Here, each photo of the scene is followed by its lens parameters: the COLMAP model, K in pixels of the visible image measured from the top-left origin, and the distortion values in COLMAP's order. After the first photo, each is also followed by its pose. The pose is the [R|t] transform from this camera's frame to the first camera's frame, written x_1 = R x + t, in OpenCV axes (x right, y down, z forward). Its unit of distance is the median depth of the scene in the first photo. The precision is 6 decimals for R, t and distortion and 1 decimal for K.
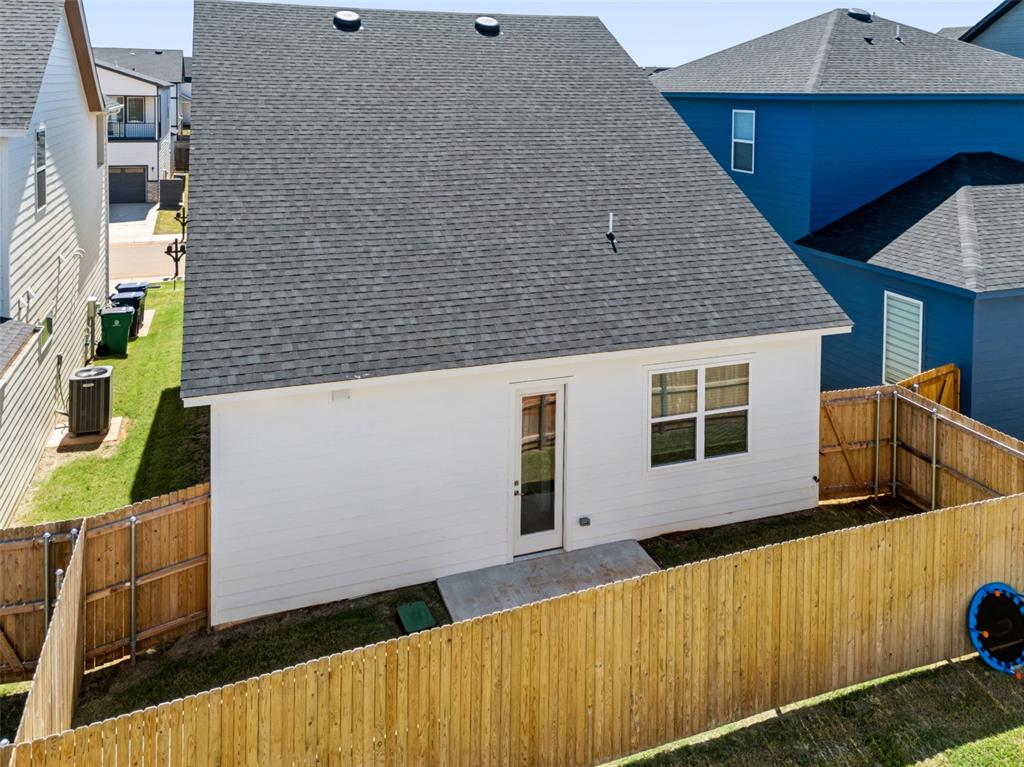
lens RADIAL K [[761.8, 0, 510.9], [0, 761.8, 369.8], [0, 0, 1]] dist [0.046186, -0.002743]
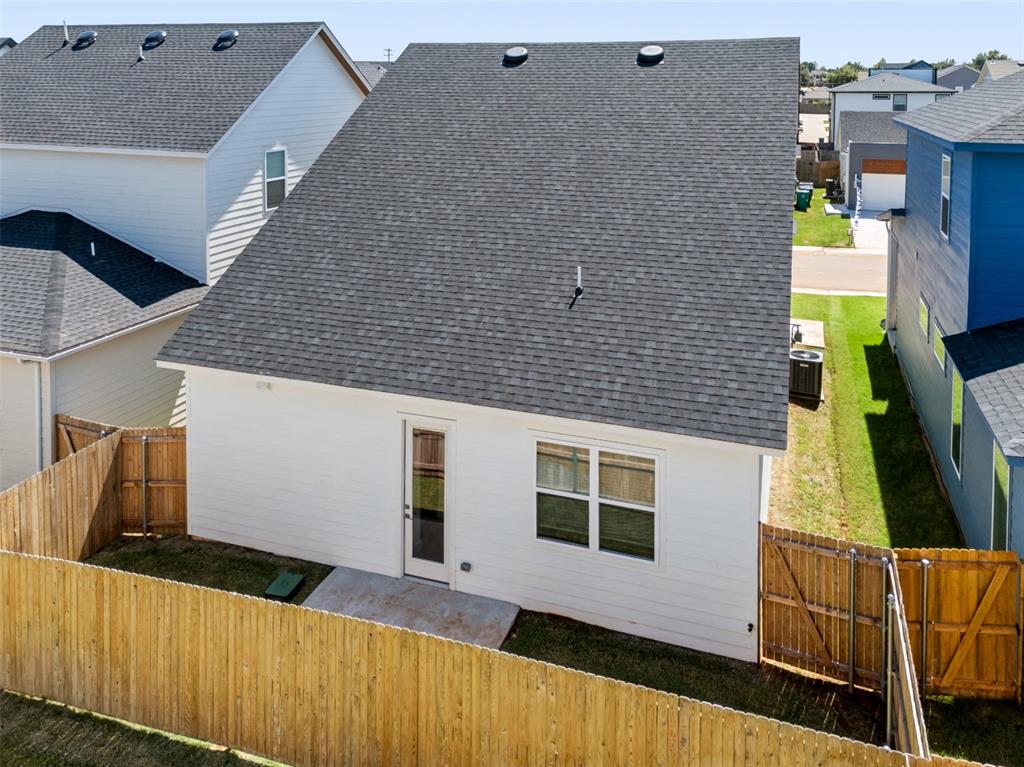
lens RADIAL K [[786.2, 0, 512.0], [0, 786.2, 383.5], [0, 0, 1]] dist [0.032705, 0.004896]
pose [[0.780138, 0.219922, -0.585678, 0.715795], [-0.213338, 0.973581, 0.081408, -0.136145], [0.588108, 0.061438, 0.806445, 0.193812]]
